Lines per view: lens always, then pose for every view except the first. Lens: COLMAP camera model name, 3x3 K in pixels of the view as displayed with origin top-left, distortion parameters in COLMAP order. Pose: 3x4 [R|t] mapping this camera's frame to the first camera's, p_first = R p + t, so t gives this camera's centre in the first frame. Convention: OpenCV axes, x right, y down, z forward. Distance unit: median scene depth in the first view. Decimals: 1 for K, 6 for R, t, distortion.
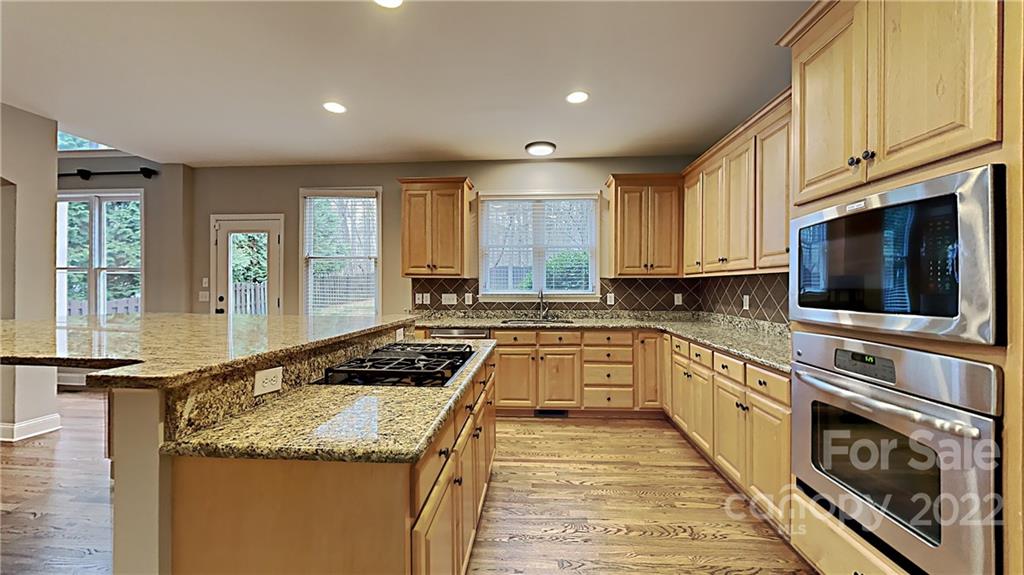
lens RADIAL K [[396.8, 0, 510.3], [0, 396.8, 285.8], [0, 0, 1]] dist [-0.000909, -0.000096]
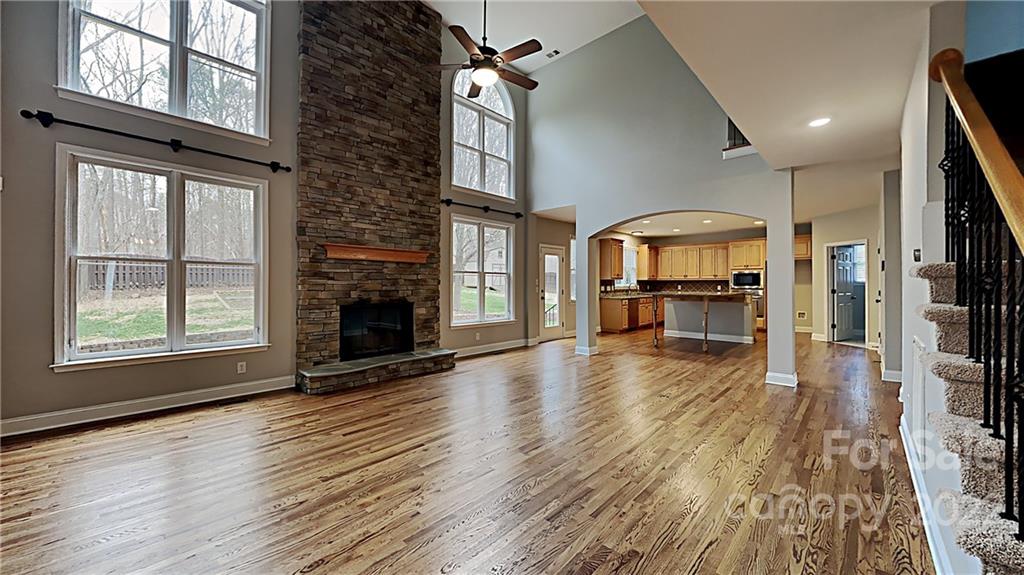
lens RADIAL K [[396.8, 0, 510.3], [0, 396.8, 282.5], [0, 0, 1]] dist [-0.000909, -0.000096]
pose [[0.611548, -0.004841, 0.791193, -2.528971], [0.004797, 0.999986, 0.002411, -0.013982], [-0.791193, 0.002321, 0.611562, -0.039409]]
